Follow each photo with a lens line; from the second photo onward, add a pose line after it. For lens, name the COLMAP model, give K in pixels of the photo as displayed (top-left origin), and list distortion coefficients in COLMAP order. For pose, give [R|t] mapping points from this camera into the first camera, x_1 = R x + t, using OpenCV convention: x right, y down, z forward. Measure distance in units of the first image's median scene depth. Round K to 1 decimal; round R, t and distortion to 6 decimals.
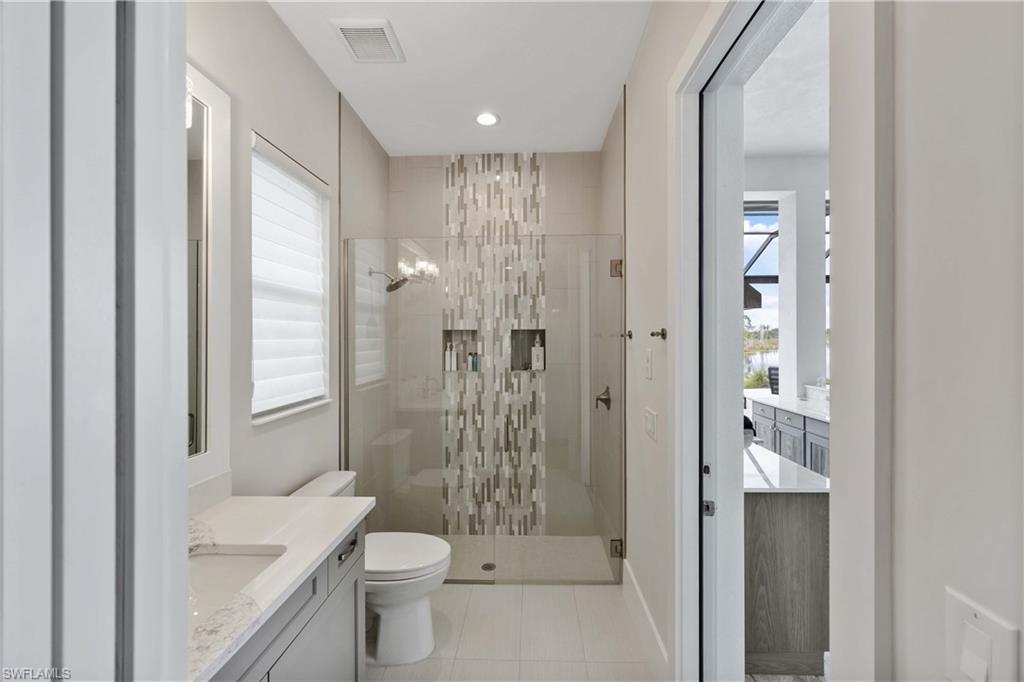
lens RADIAL K [[392.0, 0, 517.2], [0, 392.0, 337.7], [0, 0, 1]] dist [-0.003435, 0.000715]
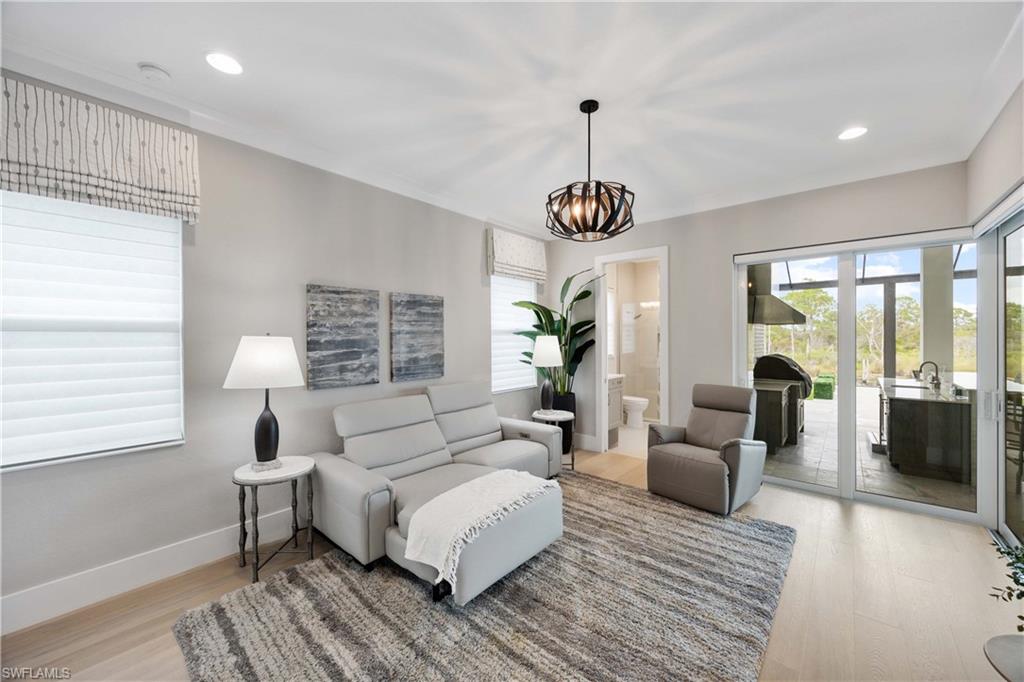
lens RADIAL K [[392.0, 0, 515.0], [0, 392.0, 339.1], [0, 0, 1]] dist [-0.003435, 0.000715]
pose [[0.784737, 0.007655, -0.619781, 0.619884], [-0.003329, 0.999961, 0.008135, -0.003944], [0.619819, -0.004320, 0.784733, -1.435296]]
